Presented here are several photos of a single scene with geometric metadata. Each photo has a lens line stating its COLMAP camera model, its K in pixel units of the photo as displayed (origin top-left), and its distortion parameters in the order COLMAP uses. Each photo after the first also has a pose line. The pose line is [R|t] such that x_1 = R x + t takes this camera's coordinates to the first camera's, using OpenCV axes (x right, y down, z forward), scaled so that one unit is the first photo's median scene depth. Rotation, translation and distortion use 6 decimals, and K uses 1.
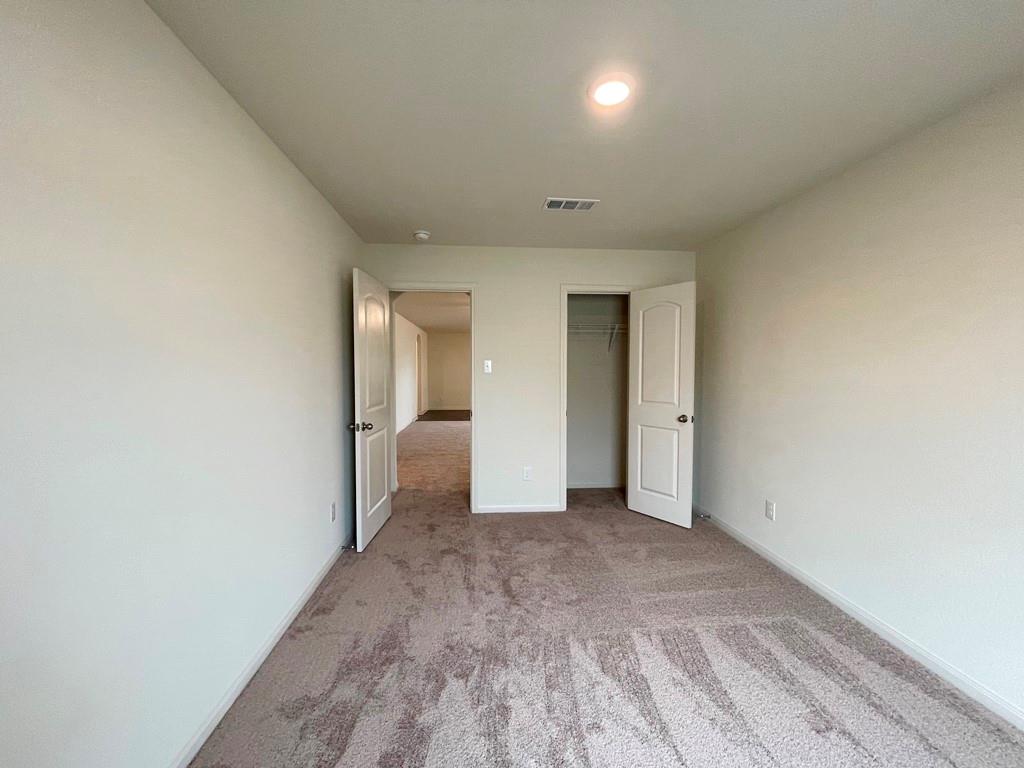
lens RADIAL K [[415.6, 0, 512.0], [0, 415.6, 384.0], [0, 0, 1]] dist [-0.002312, -0.000113]
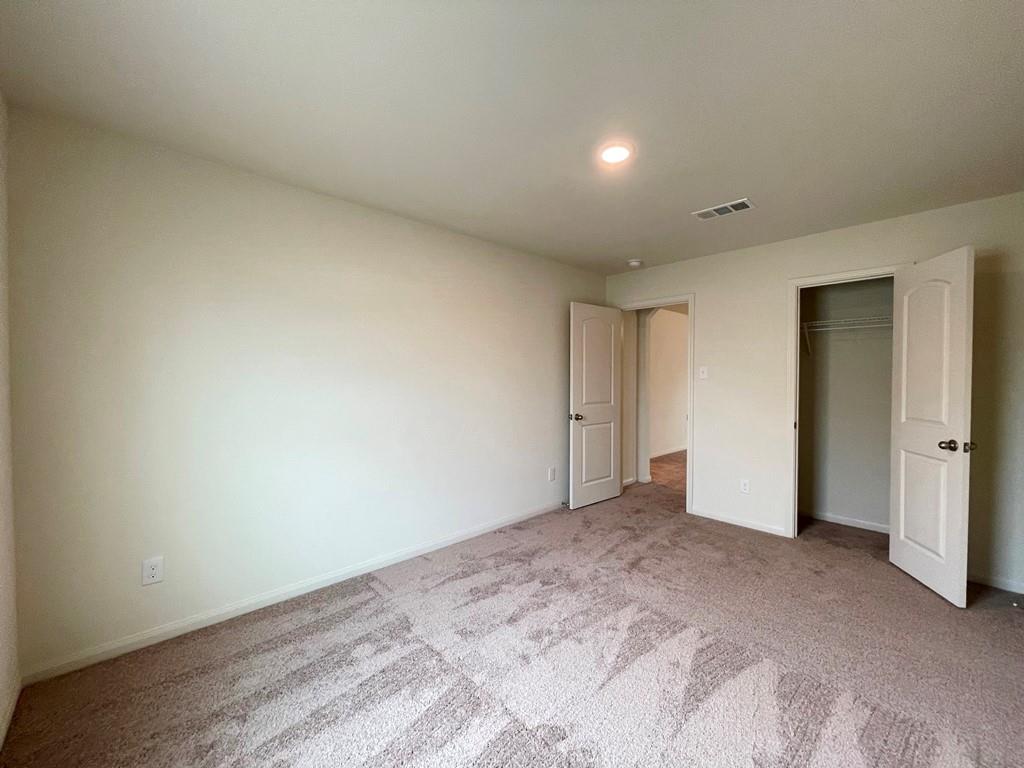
lens RADIAL K [[414.1, 0, 512.0], [0, 414.1, 384.0], [0, 0, 1]] dist [-0.000101, -0.000288]
pose [[0.627217, 0.014527, -0.778709, 0.554506], [-0.033143, 0.999418, -0.008051, 0.012439], [0.778139, 0.030859, 0.627334, -0.011312]]
